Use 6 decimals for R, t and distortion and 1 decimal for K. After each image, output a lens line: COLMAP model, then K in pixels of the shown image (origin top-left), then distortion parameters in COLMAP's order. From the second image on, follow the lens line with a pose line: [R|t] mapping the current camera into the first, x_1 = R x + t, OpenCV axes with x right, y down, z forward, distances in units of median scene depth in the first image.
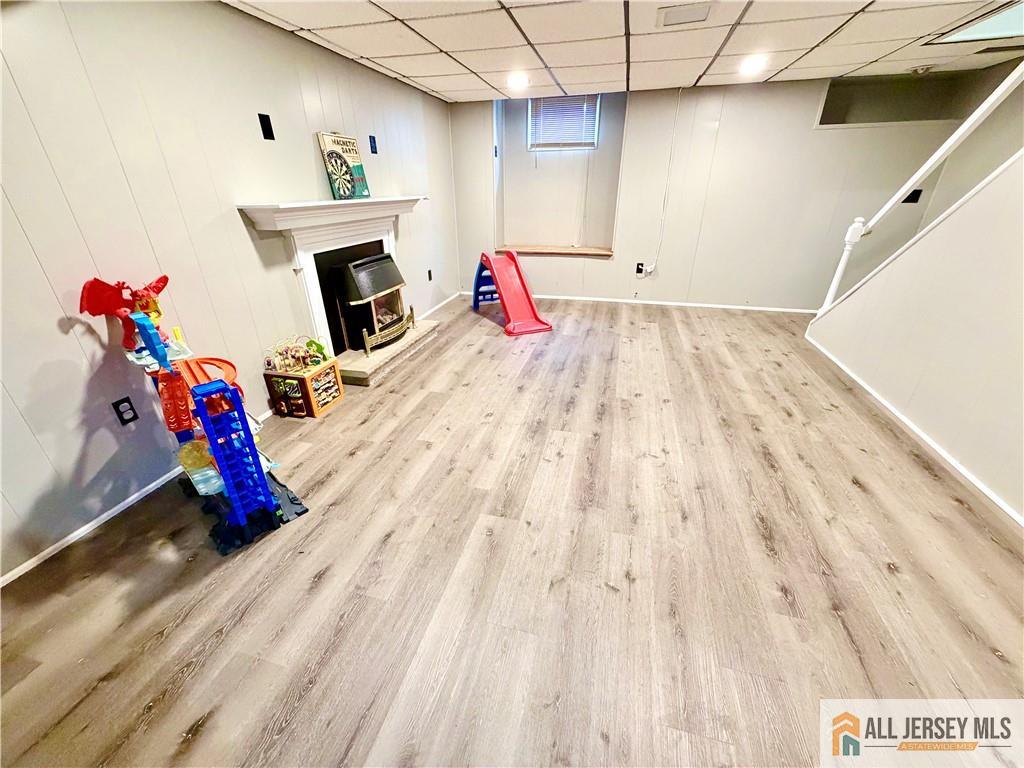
lens RADIAL K [[409.7, 0, 512.0], [0, 409.7, 384.0], [0, 0, 1]] dist [0.000808, 0.000156]
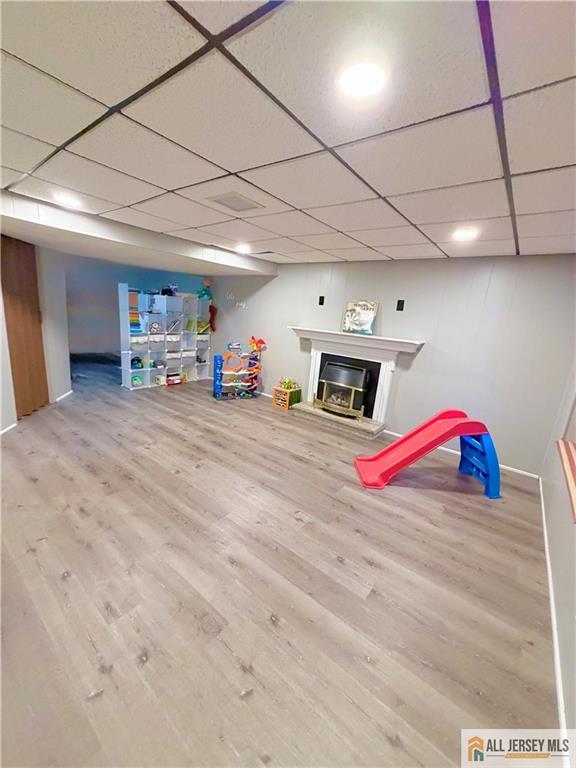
lens RADIAL K [[307.3, 0, 285.0], [0, 307.3, 383.4], [0, 0, 1]] dist [0.000808, 0.000156]
pose [[-0.402360, 0.185403, -0.896511, 1.031921], [-0.466772, 0.800882, 0.375117, -0.688473], [0.787547, 0.569398, -0.235702, 1.302036]]
